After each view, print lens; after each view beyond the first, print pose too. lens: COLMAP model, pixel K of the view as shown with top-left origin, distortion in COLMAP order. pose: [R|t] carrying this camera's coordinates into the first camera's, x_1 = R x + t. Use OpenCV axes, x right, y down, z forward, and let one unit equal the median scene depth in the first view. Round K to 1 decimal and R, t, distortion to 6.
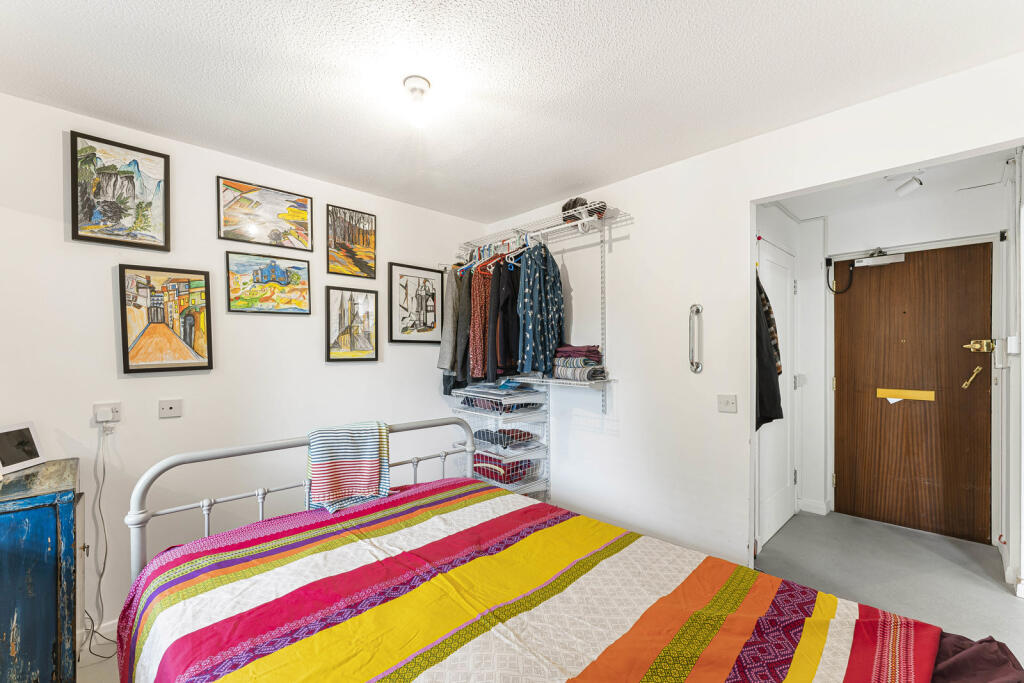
lens RADIAL K [[400.5, 0, 508.8], [0, 400.5, 355.1], [0, 0, 1]] dist [-0.000044, 0.000170]
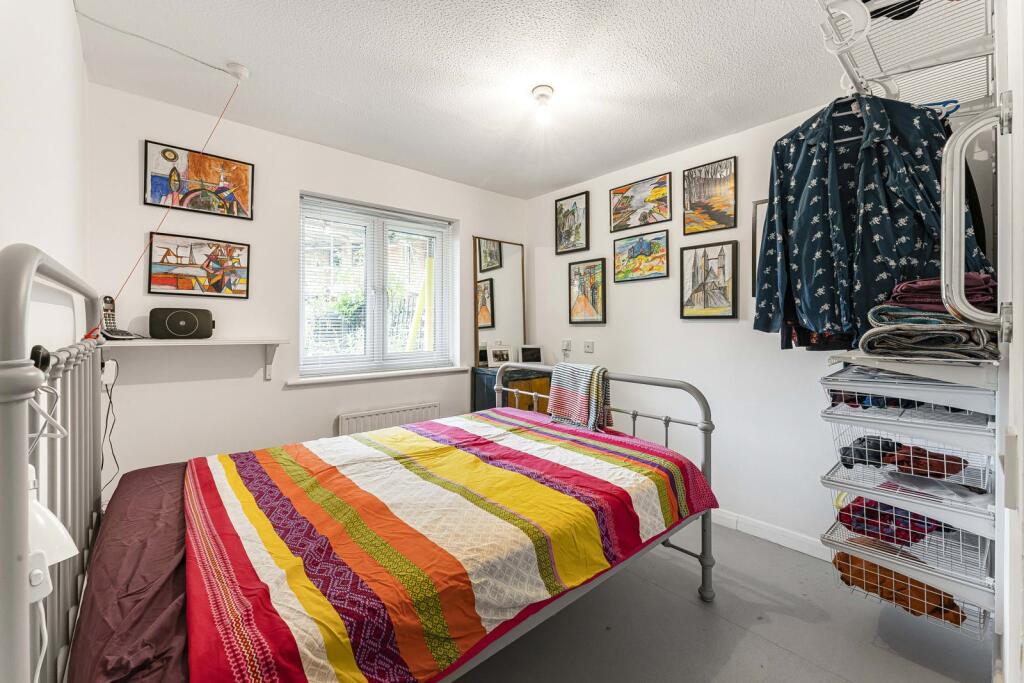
lens RADIAL K [[420.8, 0, 521.5], [0, 420.8, 321.6], [0, 0, 1]] dist [0.002803, -0.000007]
pose [[-0.003134, -0.002071, -0.999993, 0.721529], [-0.007376, 0.999971, -0.002048, 0.031471], [0.999968, 0.007370, -0.003149, 0.625650]]
